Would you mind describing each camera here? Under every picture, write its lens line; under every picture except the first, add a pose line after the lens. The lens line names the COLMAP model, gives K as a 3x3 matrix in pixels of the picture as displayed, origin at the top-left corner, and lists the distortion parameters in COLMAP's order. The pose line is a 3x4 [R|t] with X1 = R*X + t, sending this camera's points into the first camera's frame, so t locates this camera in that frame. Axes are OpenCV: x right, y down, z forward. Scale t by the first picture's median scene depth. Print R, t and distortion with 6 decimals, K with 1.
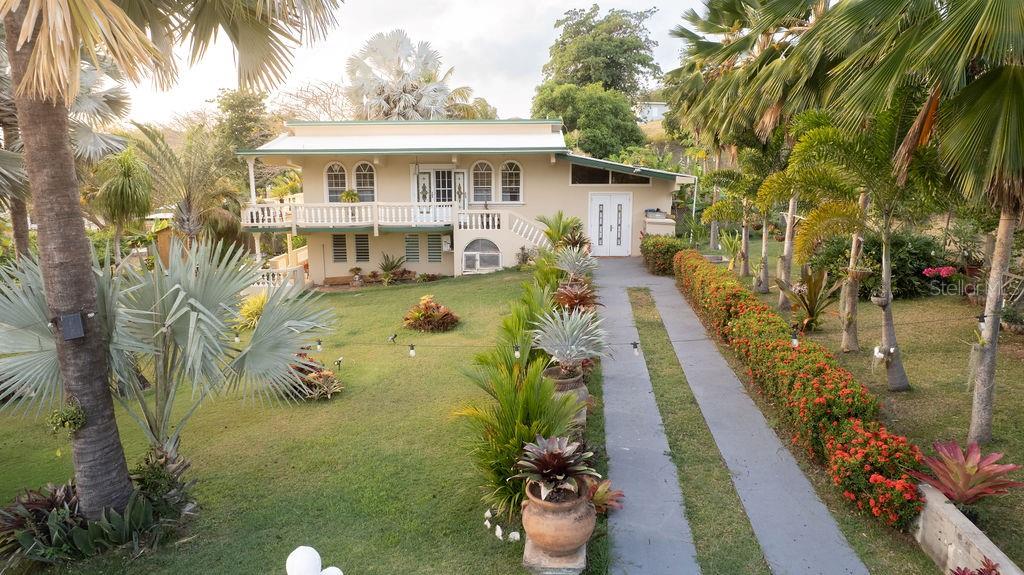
lens RADIAL K [[674.0, 0, 512.0], [0, 674.0, 287.5], [0, 0, 1]] dist [-0.073074, 0.067993]
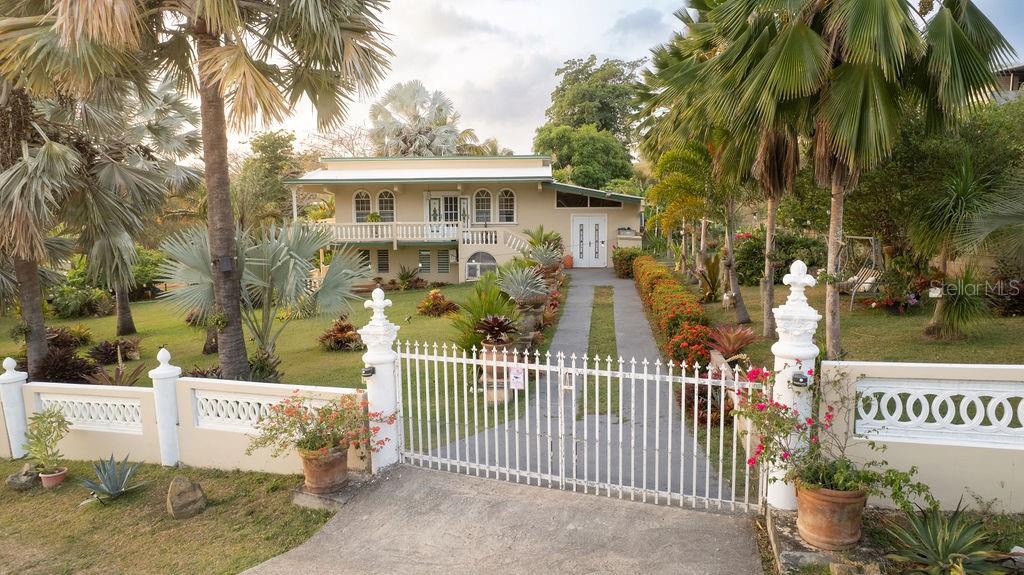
lens RADIAL K [[648.6, 0, 510.2], [0, 648.6, 278.0], [0, 0, 1]] dist [-0.069918, 0.060397]
pose [[0.999835, -0.001066, -0.018149, 0.026182], [-0.000103, 0.997932, -0.064286, 0.047164], [0.018180, 0.064277, 0.997766, -0.154118]]
